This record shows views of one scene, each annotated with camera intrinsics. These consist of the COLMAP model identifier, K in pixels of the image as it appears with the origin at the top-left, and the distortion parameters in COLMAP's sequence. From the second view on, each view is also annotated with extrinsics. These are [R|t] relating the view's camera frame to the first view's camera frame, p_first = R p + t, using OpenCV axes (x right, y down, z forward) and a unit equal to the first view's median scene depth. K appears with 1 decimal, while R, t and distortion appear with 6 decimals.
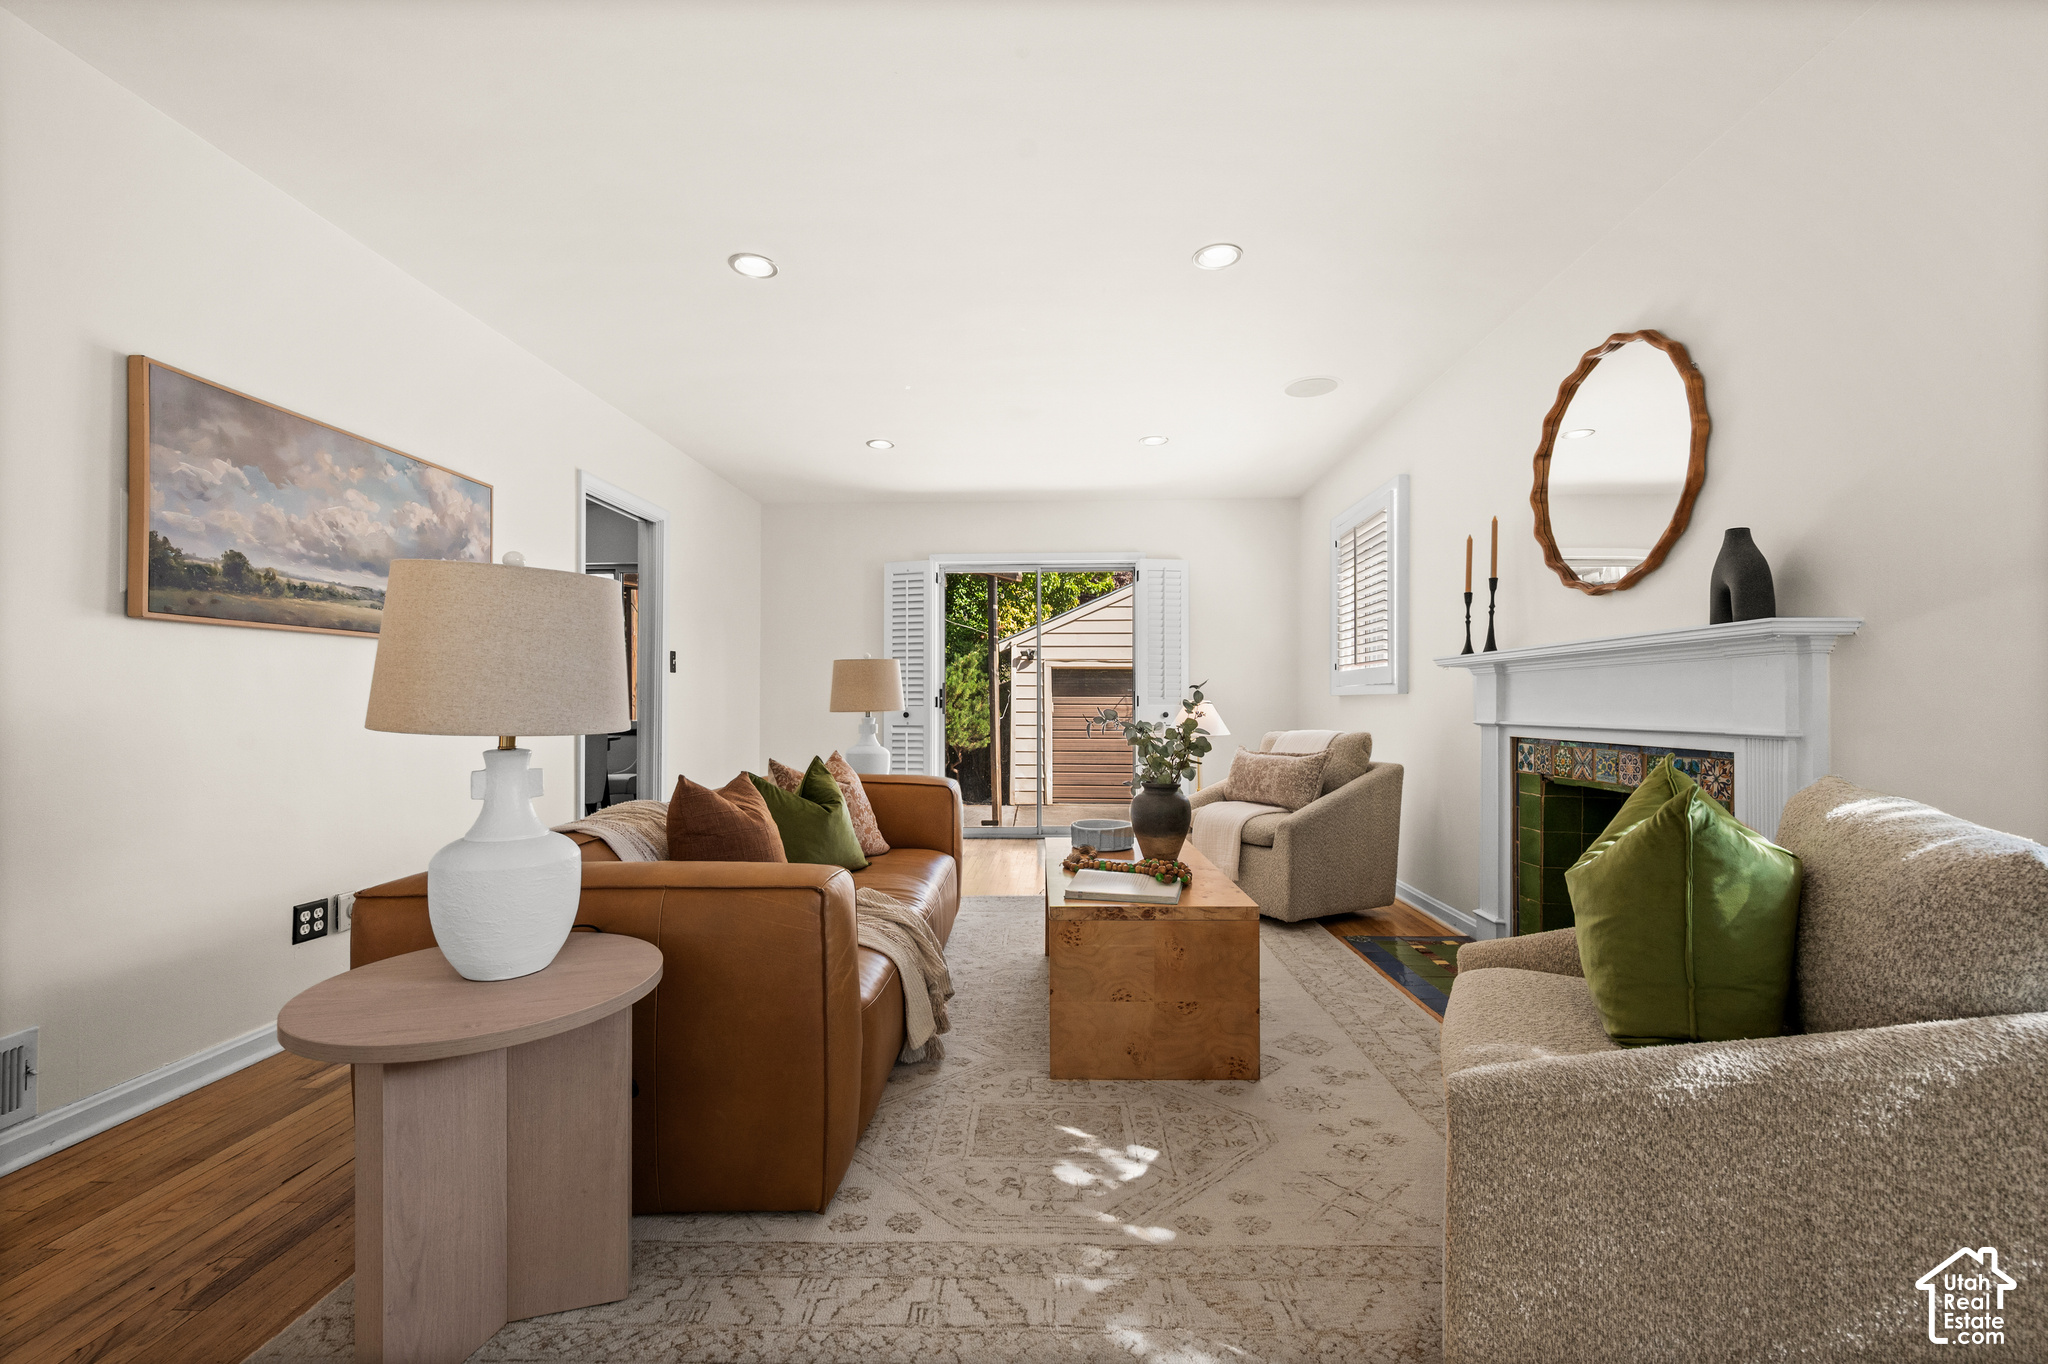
lens RADIAL K [[839.2, 0, 1019.9], [0, 839.2, 688.8], [0, 0, 1]] dist [0.001943, 0.000167]
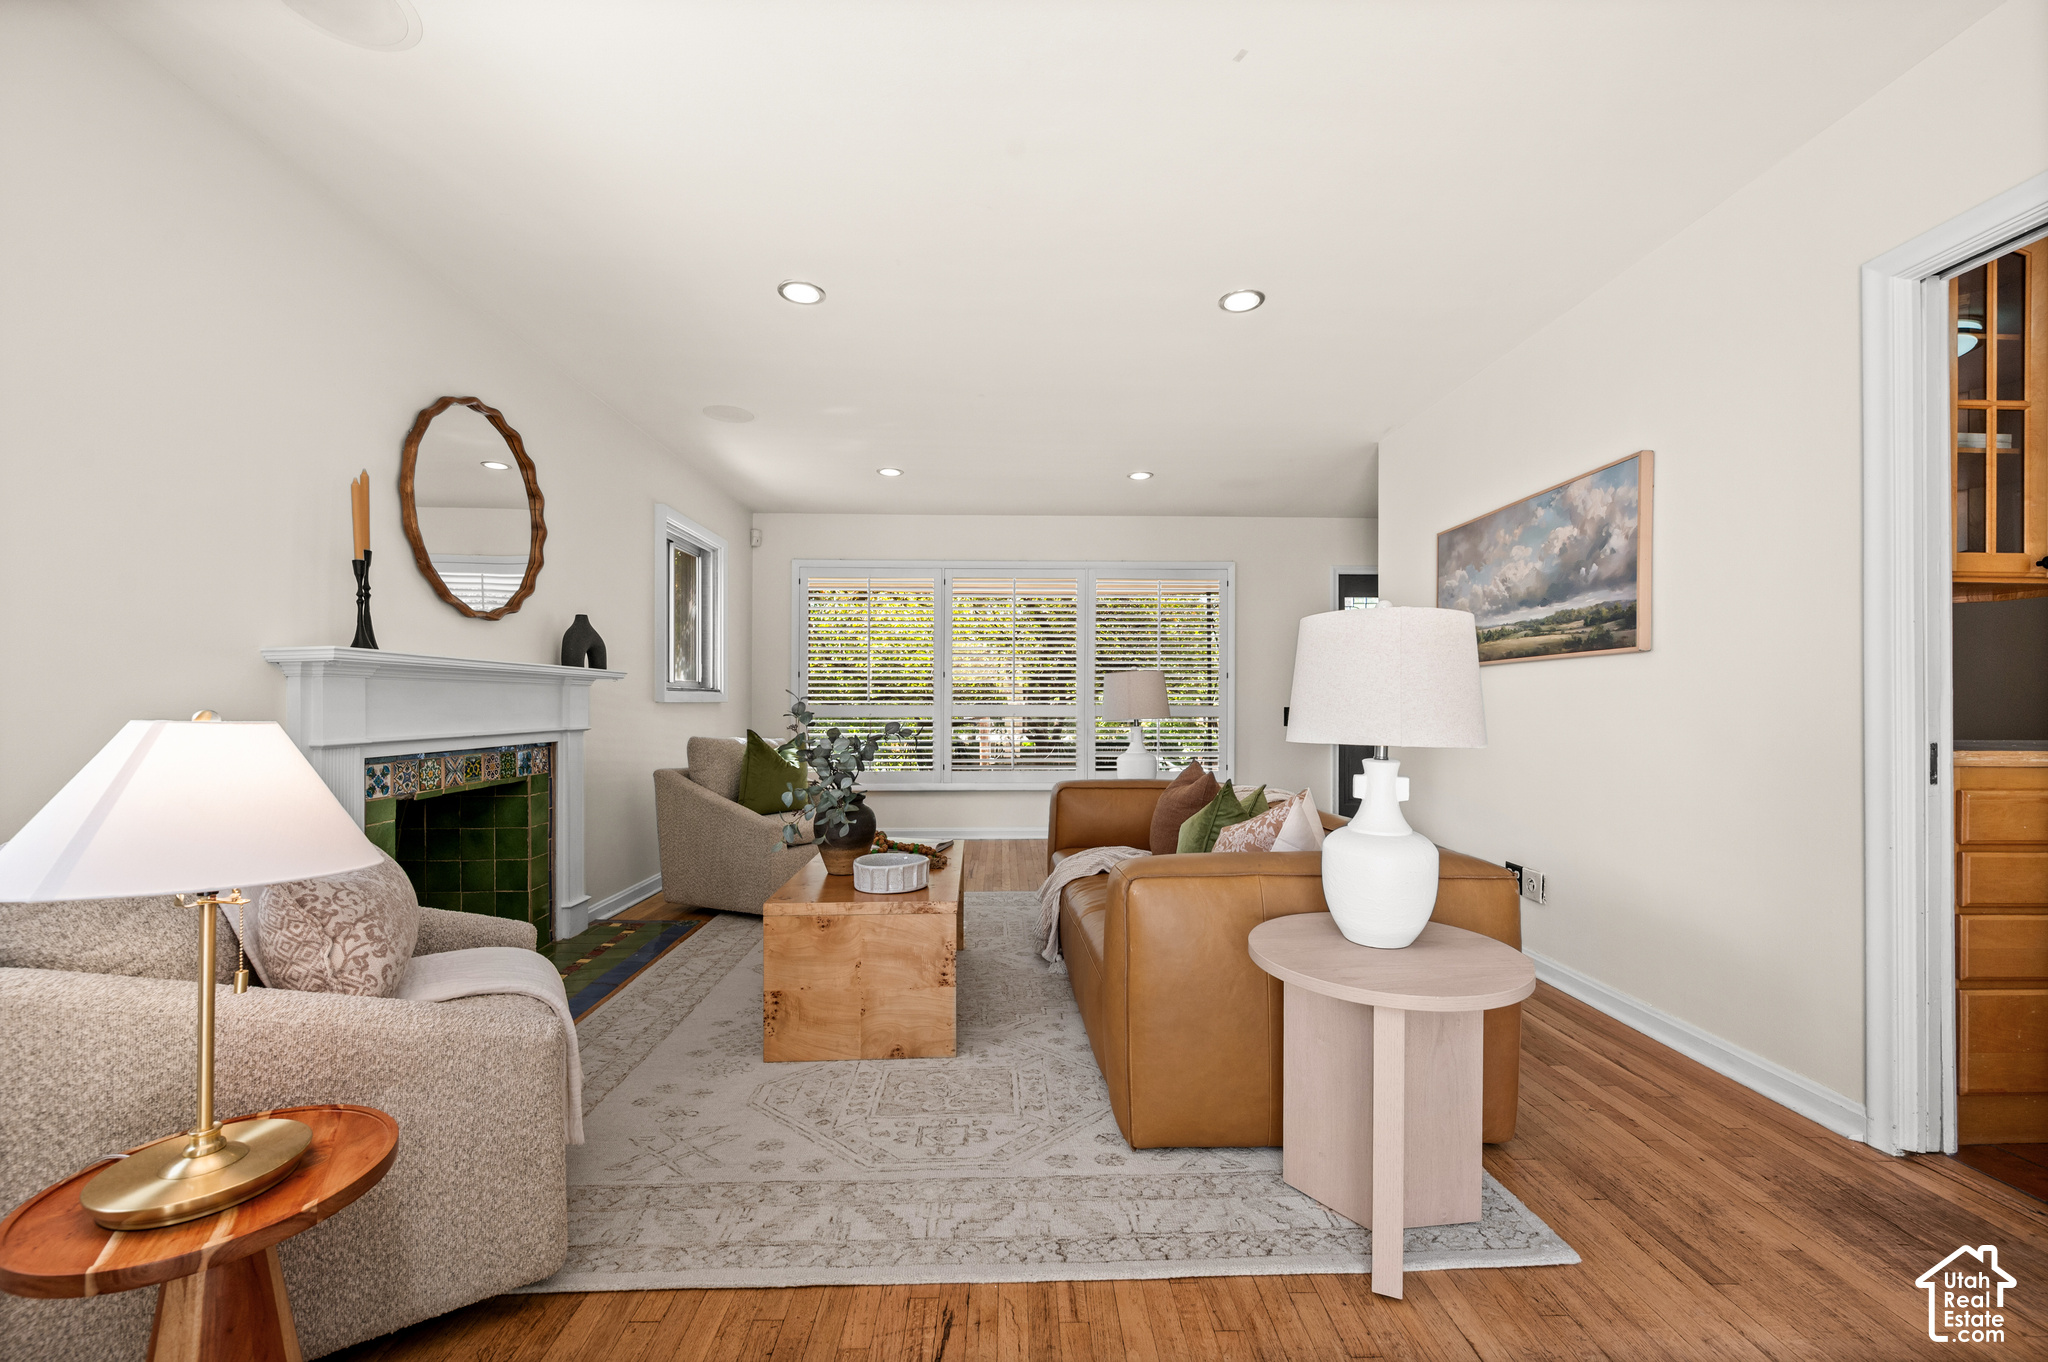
lens RADIAL K [[847.6, 0, 1024.0], [0, 847.6, 681.0], [0, 0, 1]] dist [-0.001631, -0.000138]
pose [[-0.997661, -0.004786, -0.068193, 0.027600], [-0.001738, 0.998999, -0.044690, 0.022630], [0.068339, -0.044467, -0.996671, 2.188363]]
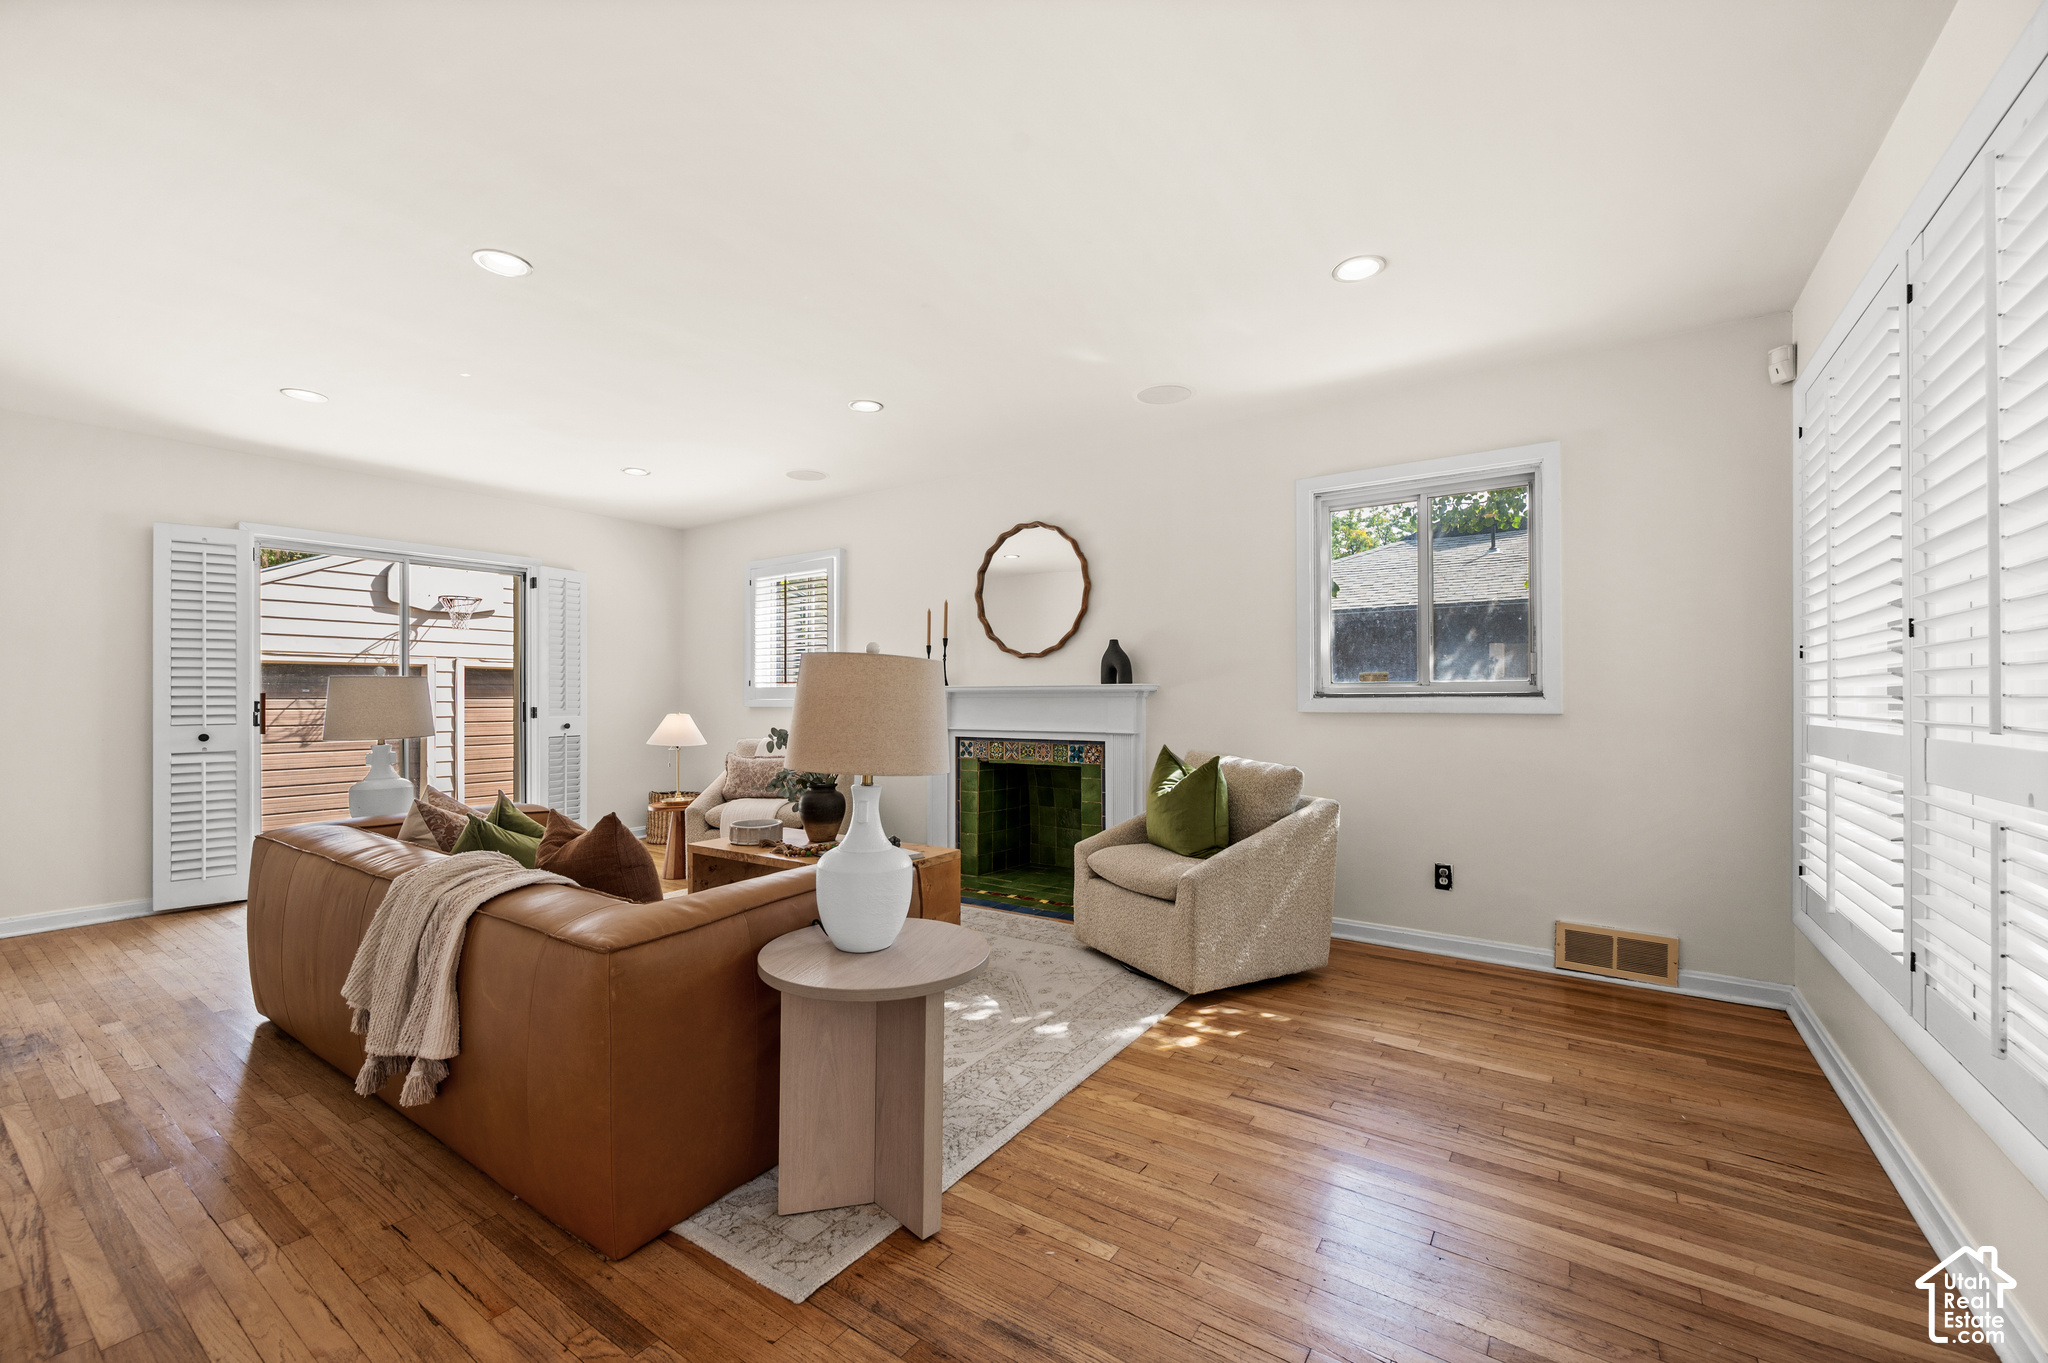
lens RADIAL K [[824.0, 0, 1028.3], [0, 824.0, 687.7], [0, 0, 1]] dist [-0.001404, -0.000087]
pose [[0.534140, 0.006728, 0.845369, -0.829602], [-0.011632, 0.999932, -0.000609, -0.046431], [-0.845316, -0.009508, 0.534182, 0.029834]]
